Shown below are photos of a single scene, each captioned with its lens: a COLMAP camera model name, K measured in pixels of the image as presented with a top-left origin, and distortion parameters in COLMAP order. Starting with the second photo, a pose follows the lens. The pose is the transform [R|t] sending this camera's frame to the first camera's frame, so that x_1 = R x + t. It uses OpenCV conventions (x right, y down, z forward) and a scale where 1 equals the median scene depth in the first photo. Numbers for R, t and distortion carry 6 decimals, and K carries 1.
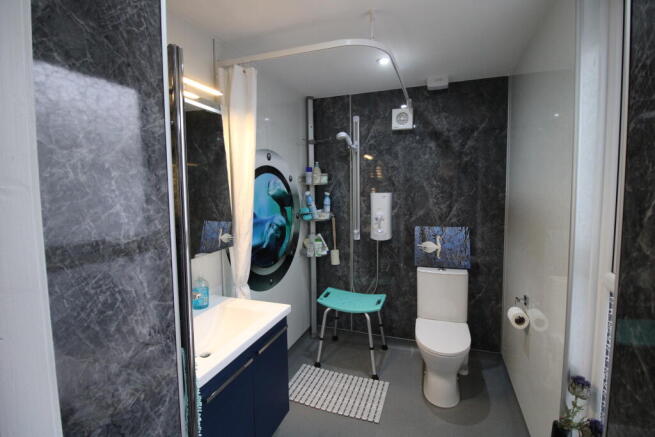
lens RADIAL K [[304.4, 0, 328.4], [0, 304.4, 215.7], [0, 0, 1]] dist [-0.011842, -0.005639]
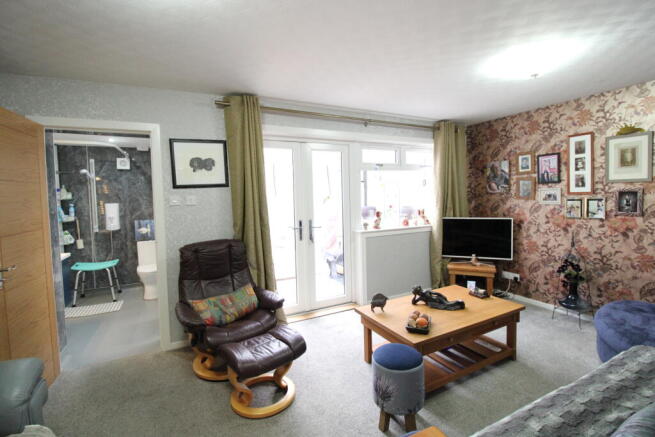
lens RADIAL K [[304.4, 0, 333.8], [0, 304.4, 208.4], [0, 0, 1]] dist [-0.011842, -0.005639]
pose [[0.685363, -0.038431, 0.727186, -0.216572], [0.077564, 0.996778, -0.020425, 0.088587], [-0.724059, 0.070402, 0.686136, -1.120620]]
